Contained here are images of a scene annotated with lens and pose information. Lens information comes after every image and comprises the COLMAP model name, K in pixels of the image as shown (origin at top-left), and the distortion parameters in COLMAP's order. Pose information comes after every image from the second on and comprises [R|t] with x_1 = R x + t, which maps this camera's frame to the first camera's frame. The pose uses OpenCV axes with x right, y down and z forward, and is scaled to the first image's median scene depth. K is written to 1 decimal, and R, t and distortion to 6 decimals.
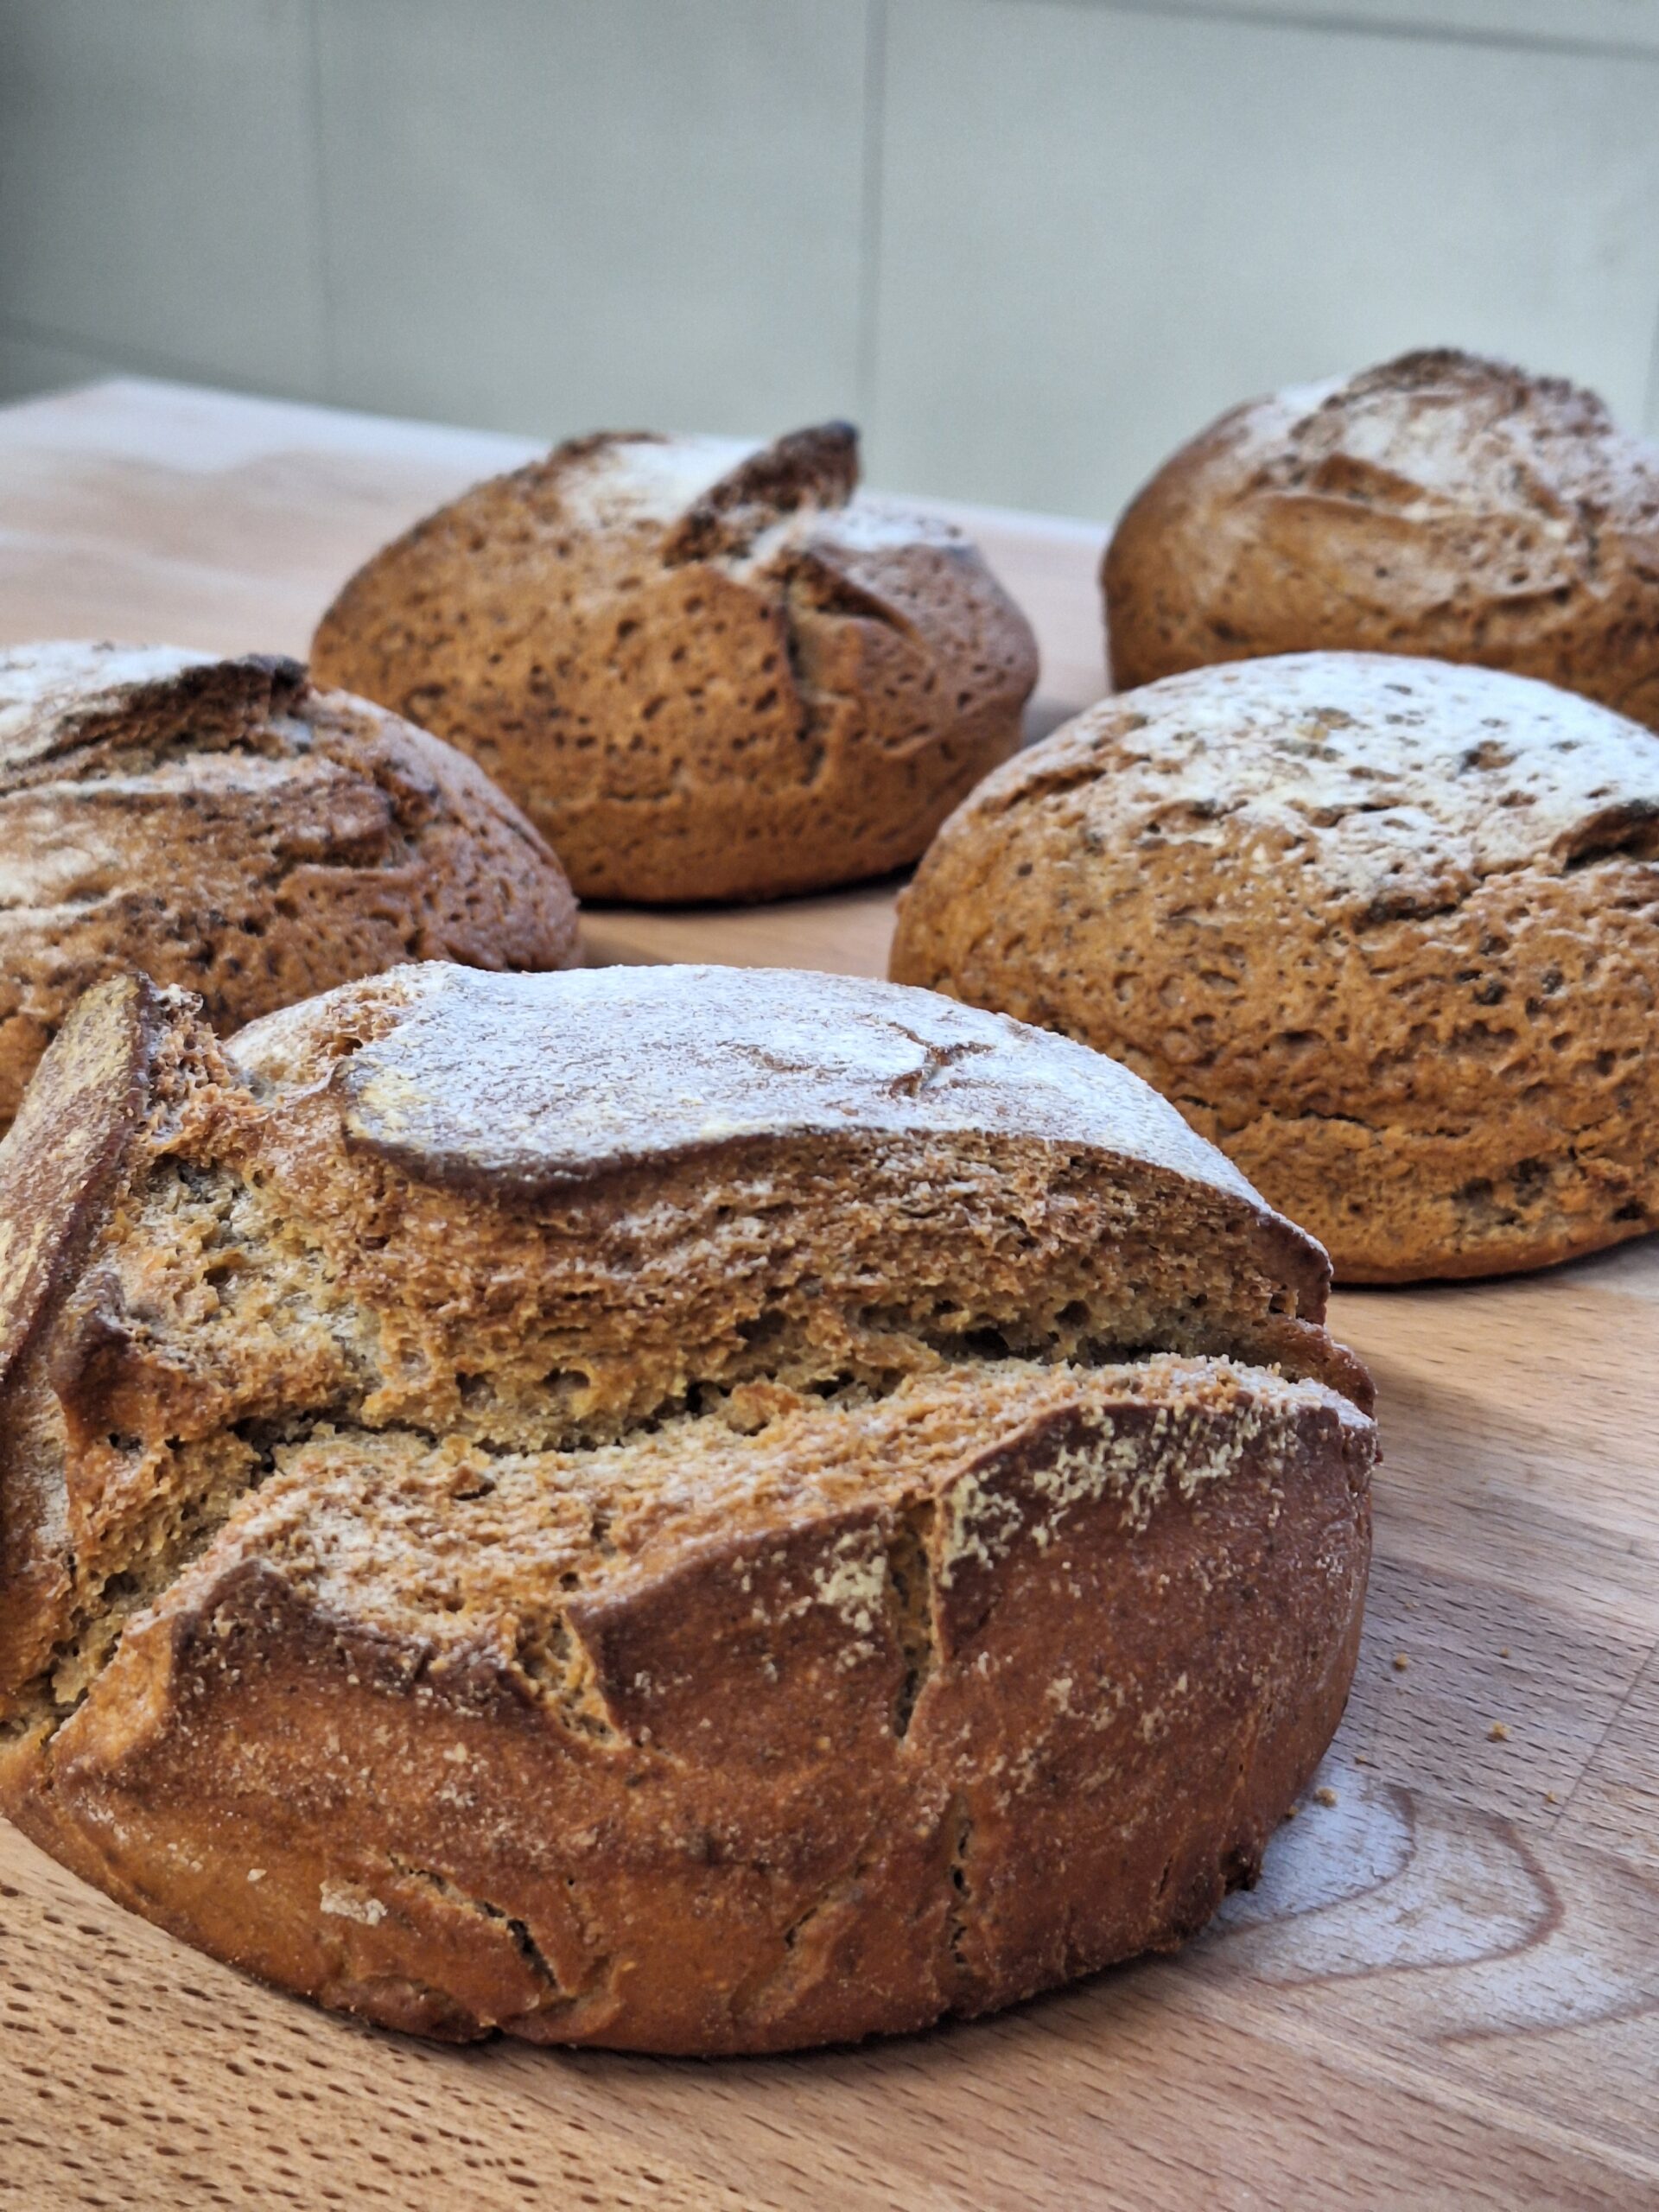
lens RADIAL K [[3169.2, 0, 844.5], [0, 3169.2, 1146.9], [0, 0, 1]] dist [0.212471, -0.532451]
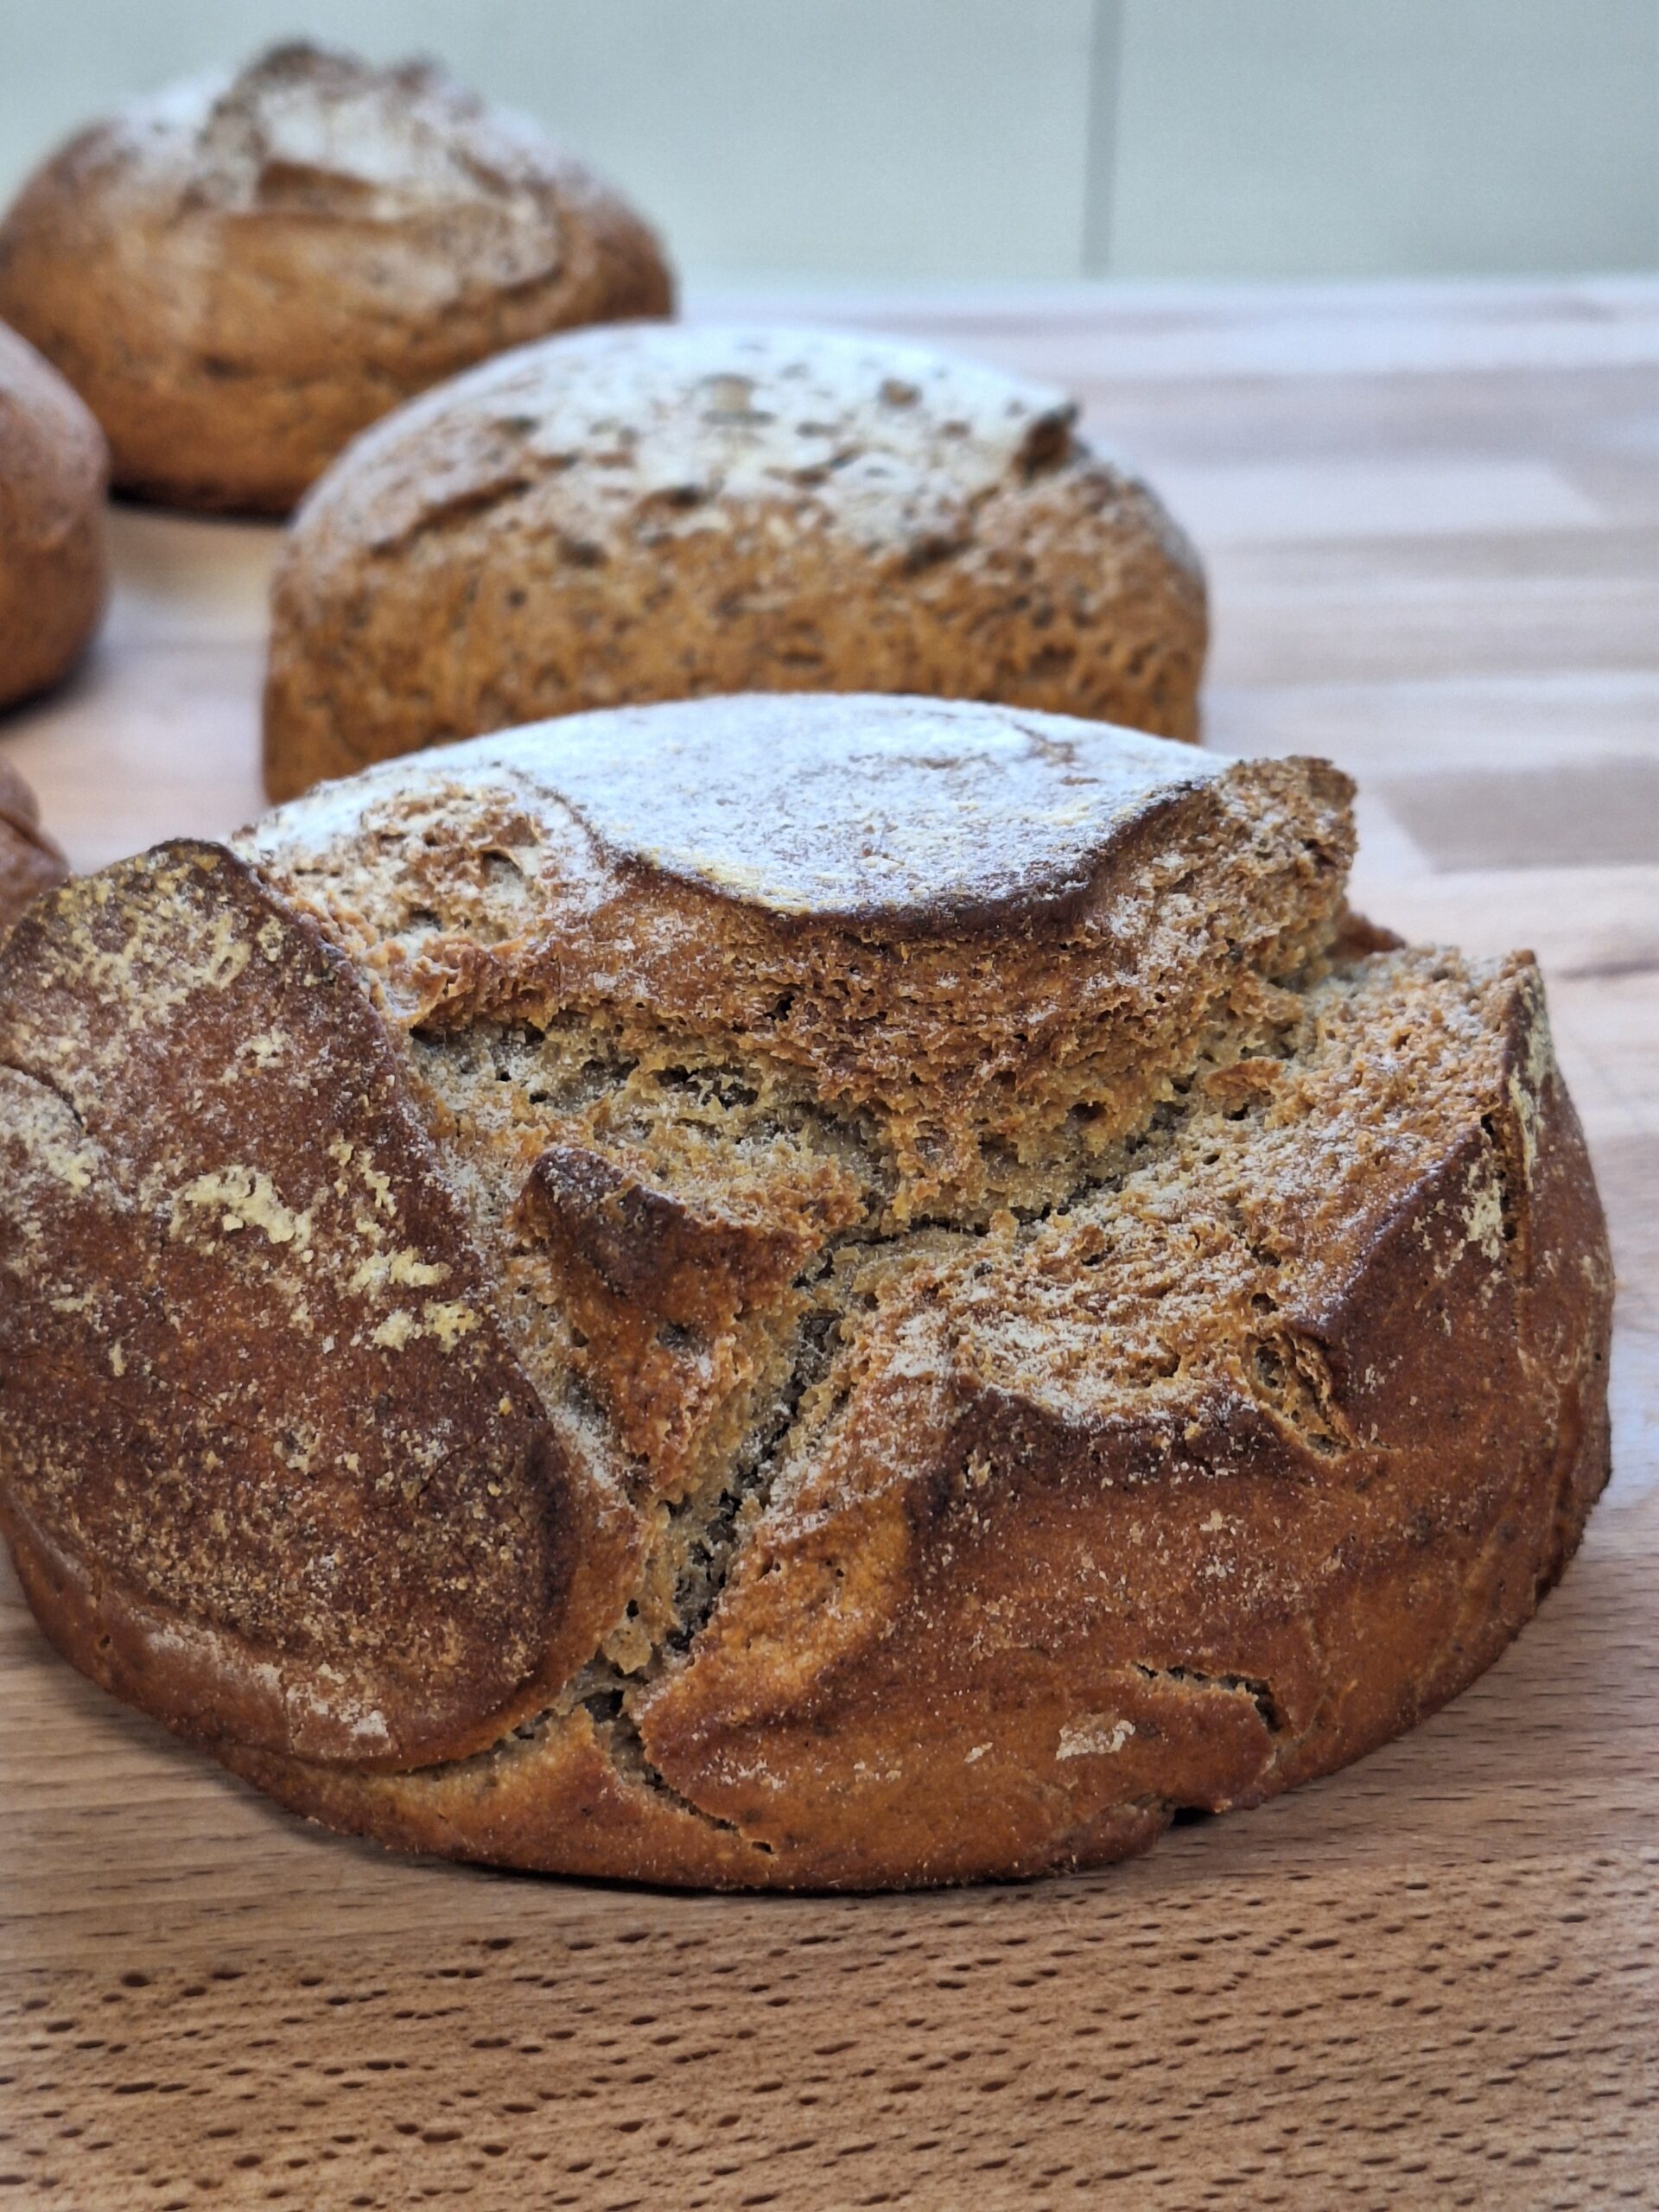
lens RADIAL K [[3185.9, 0, 880.2], [0, 3185.9, 1119.8], [0, 0, 1]] dist [0.220467, -0.731128]
pose [[0.798474, -0.278325, 0.533830, -0.613853], [0.249517, 0.959968, 0.127288, -0.054019], [-0.547888, 0.031563, 0.835956, 0.281695]]
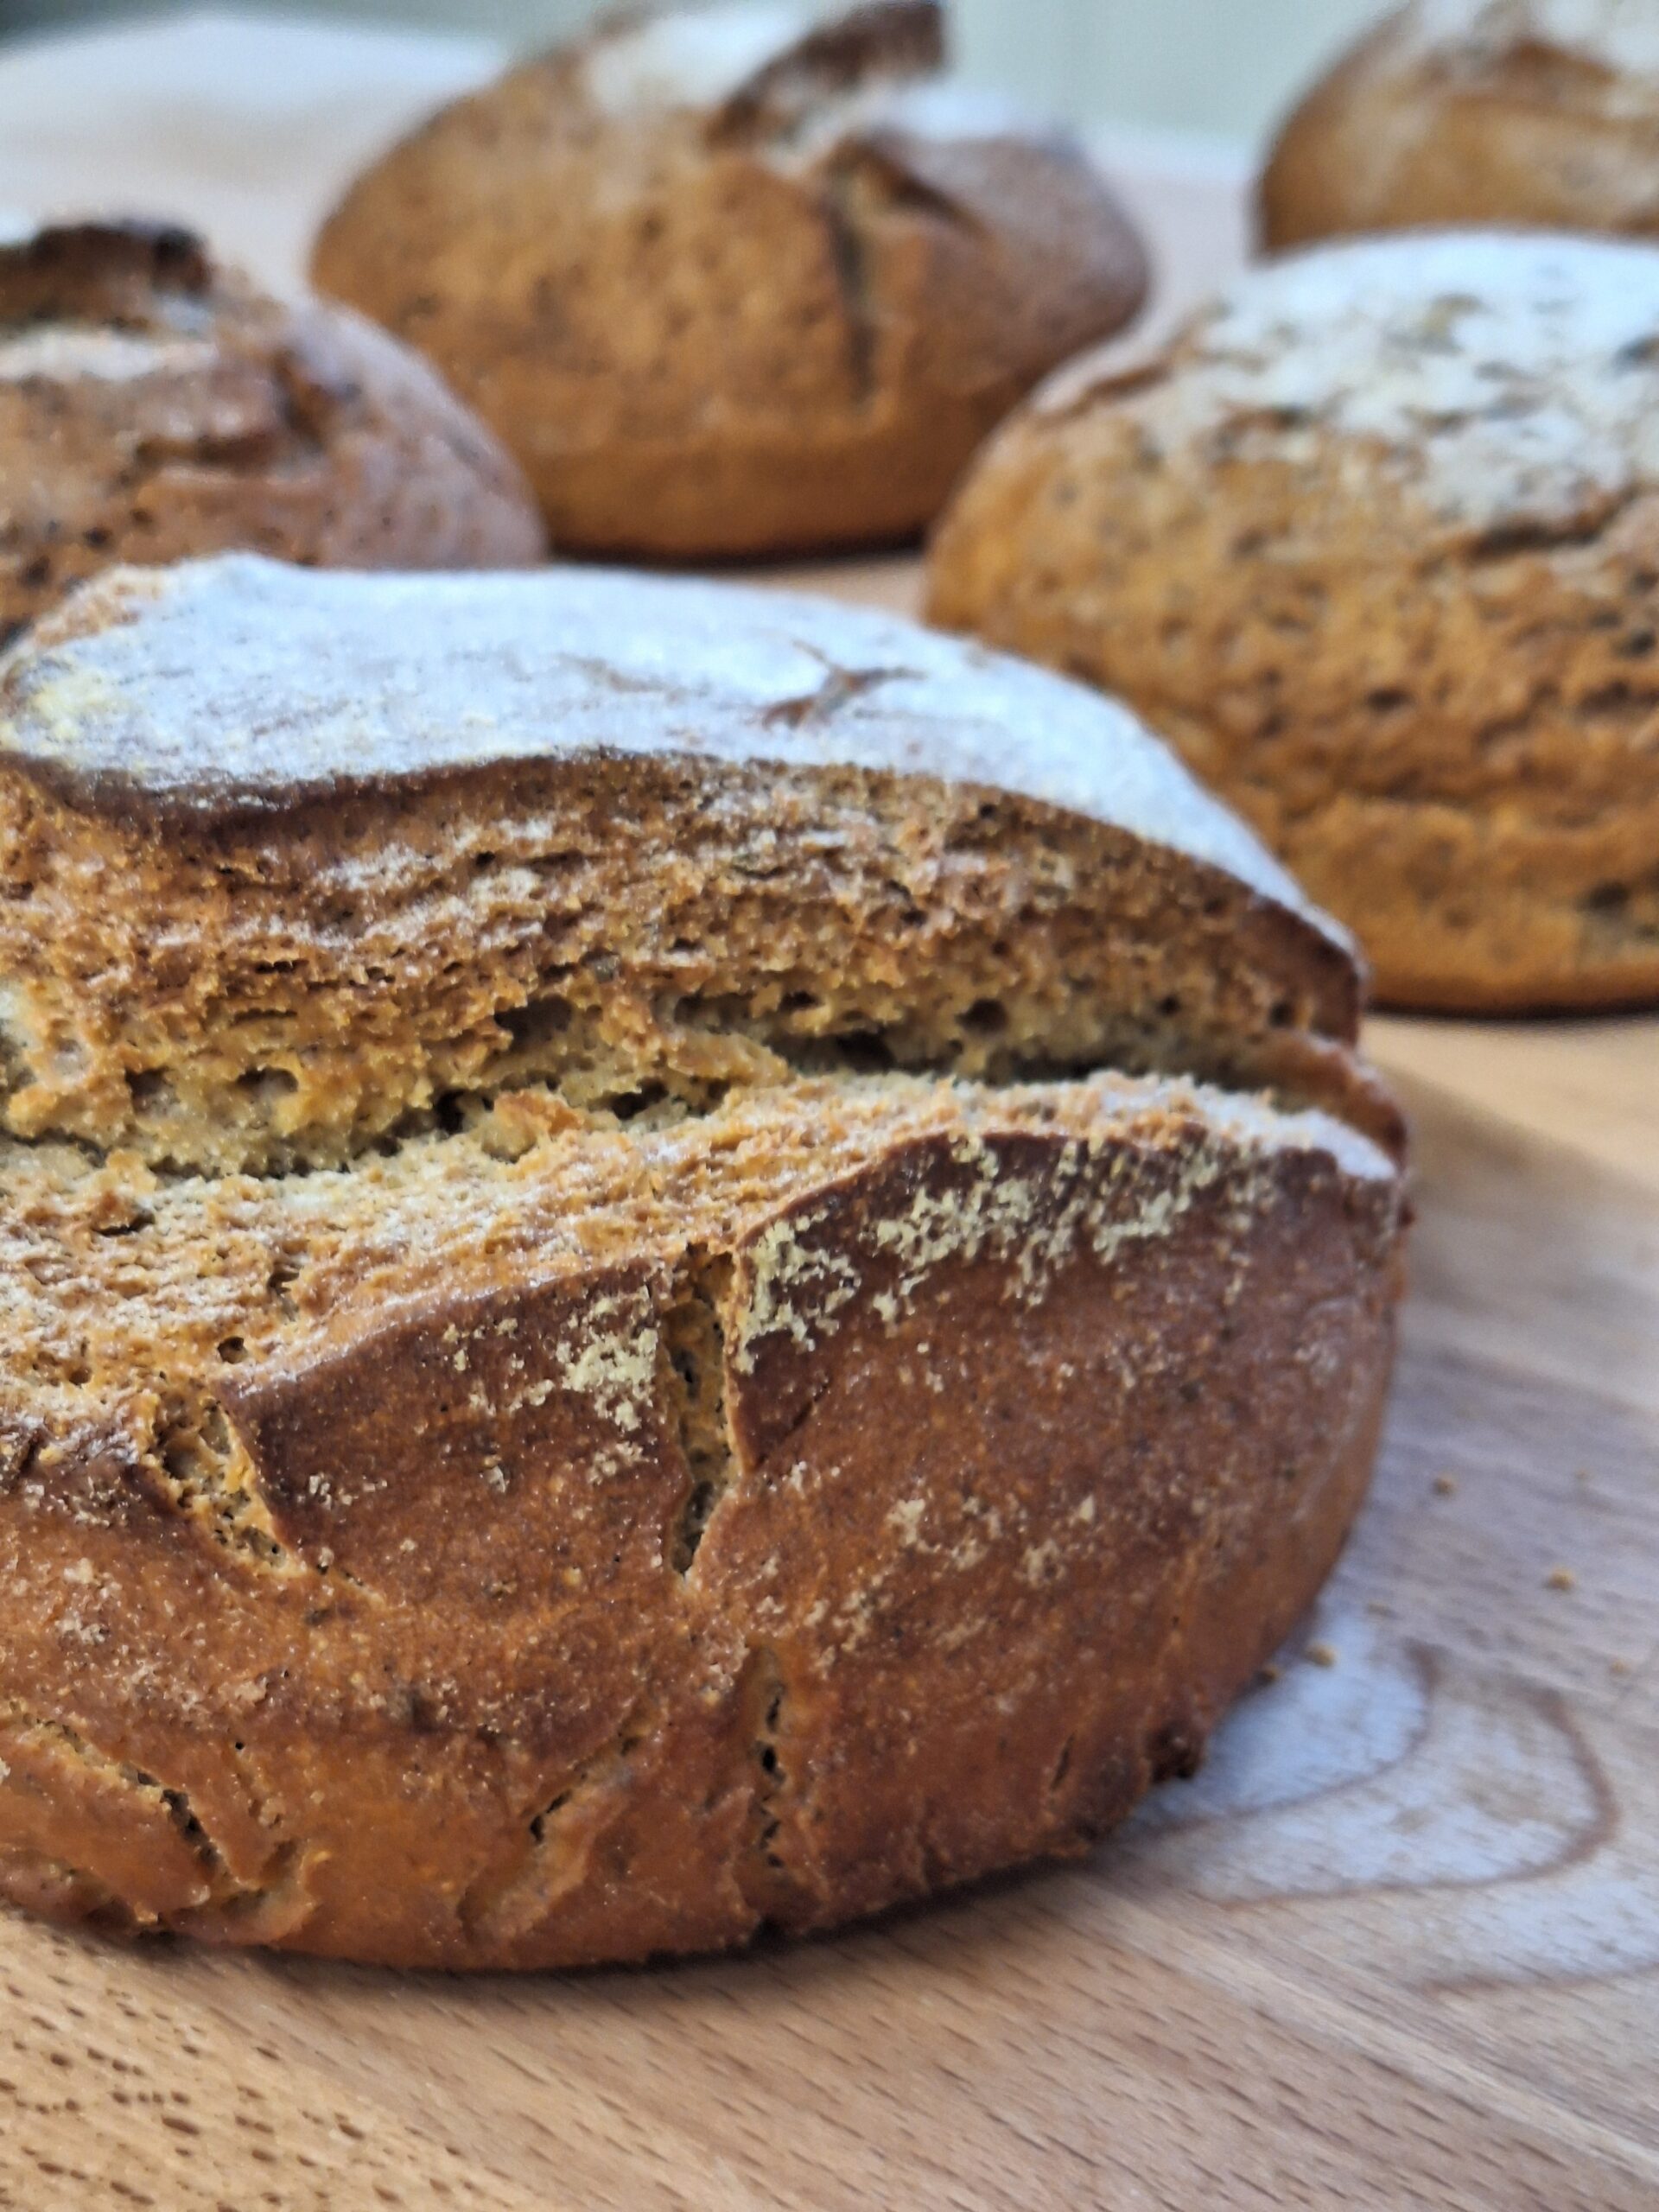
lens RADIAL K [[3229.2, 0, 829.5], [0, 3229.2, 1106.0], [0, 0, 1]] dist [0.169359, -0.463992]
pose [[0.996349, 0.026740, -0.081077, 0.105916], [-0.021628, 0.997761, 0.063286, 0.028201], [0.082588, -0.061301, 0.994697, 0.253563]]
